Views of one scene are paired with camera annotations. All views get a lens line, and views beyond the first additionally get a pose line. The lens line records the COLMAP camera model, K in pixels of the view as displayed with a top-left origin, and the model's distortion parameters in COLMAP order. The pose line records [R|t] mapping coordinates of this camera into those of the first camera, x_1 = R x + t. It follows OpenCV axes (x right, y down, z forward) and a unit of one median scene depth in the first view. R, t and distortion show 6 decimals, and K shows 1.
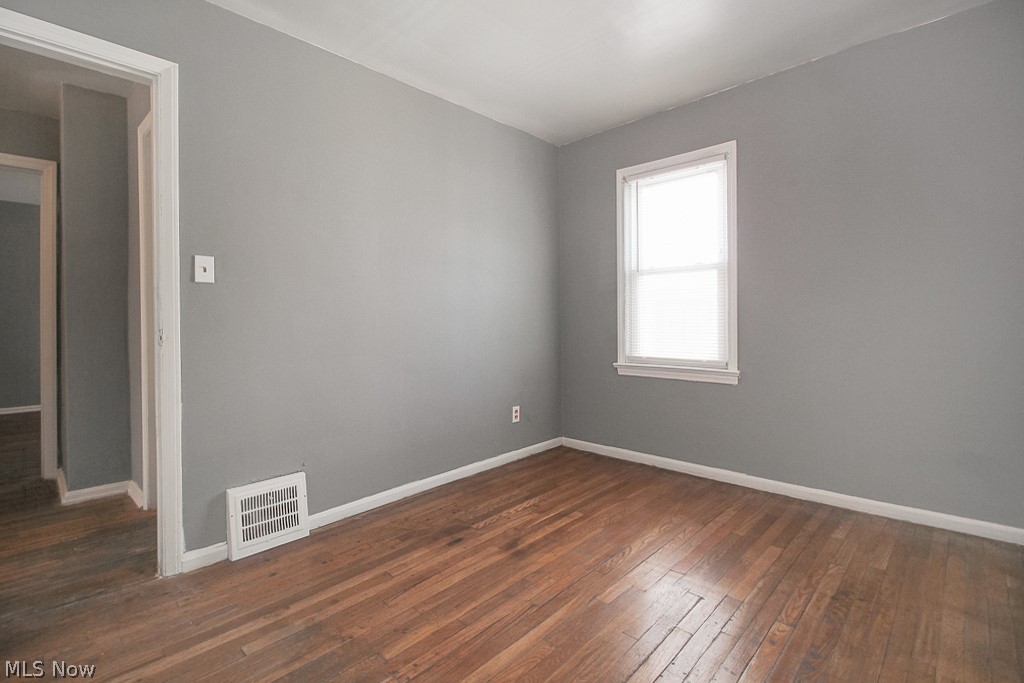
lens RADIAL K [[473.4, 0, 508.0], [0, 473.4, 340.4], [0, 0, 1]] dist [0.009771, -0.007918]
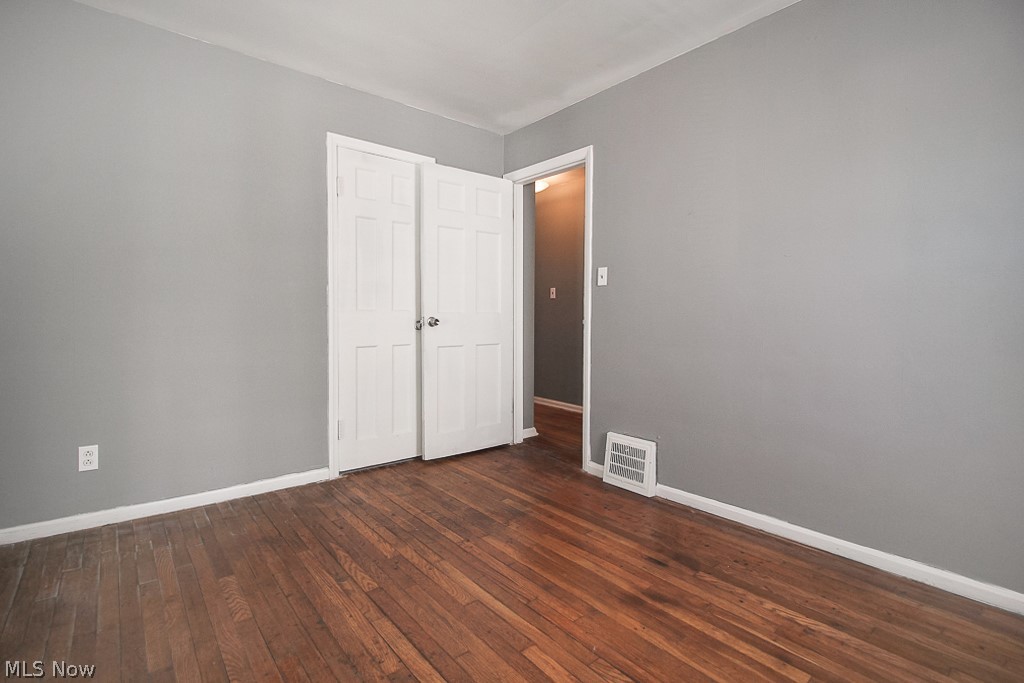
lens RADIAL K [[473.4, 0, 514.6], [0, 473.4, 346.5], [0, 0, 1]] dist [0.009771, -0.007918]
pose [[-0.112118, 0.074852, -0.990872, 0.723532], [-0.046290, 0.995683, 0.080454, -0.033954], [0.992616, 0.054887, -0.108169, 0.760862]]
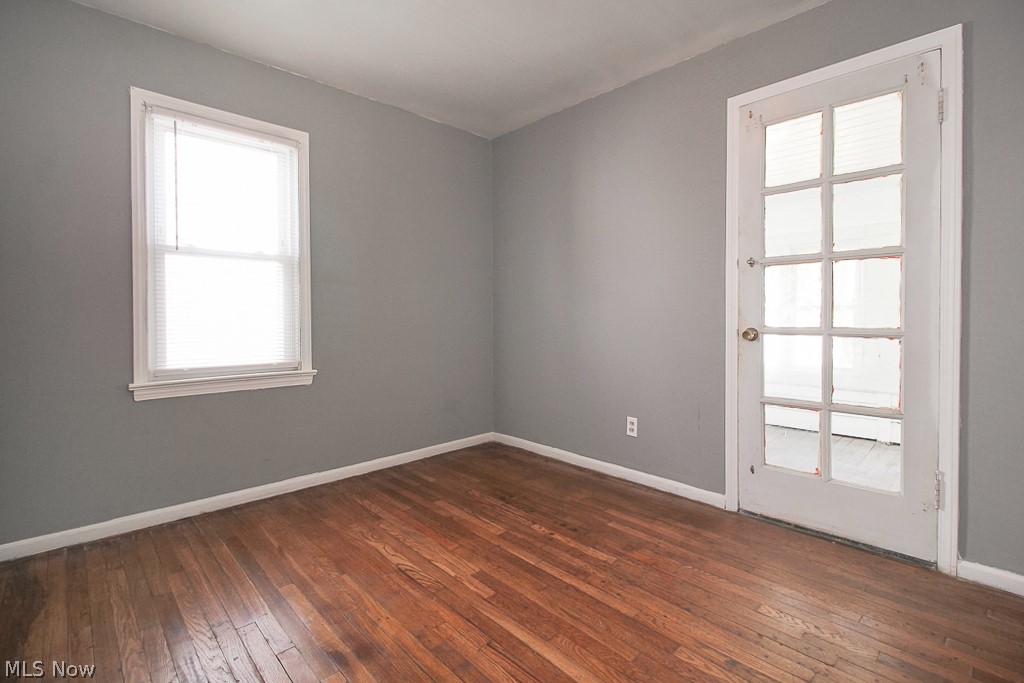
lens RADIAL K [[473.4, 0, 516.9], [0, 473.4, 335.7], [0, 0, 1]] dist [0.009771, -0.007918]
pose [[0.041317, -0.033395, 0.998588, -0.573049], [0.045606, 0.998463, 0.031504, -0.021380], [-0.998105, 0.044240, 0.042777, 0.643775]]
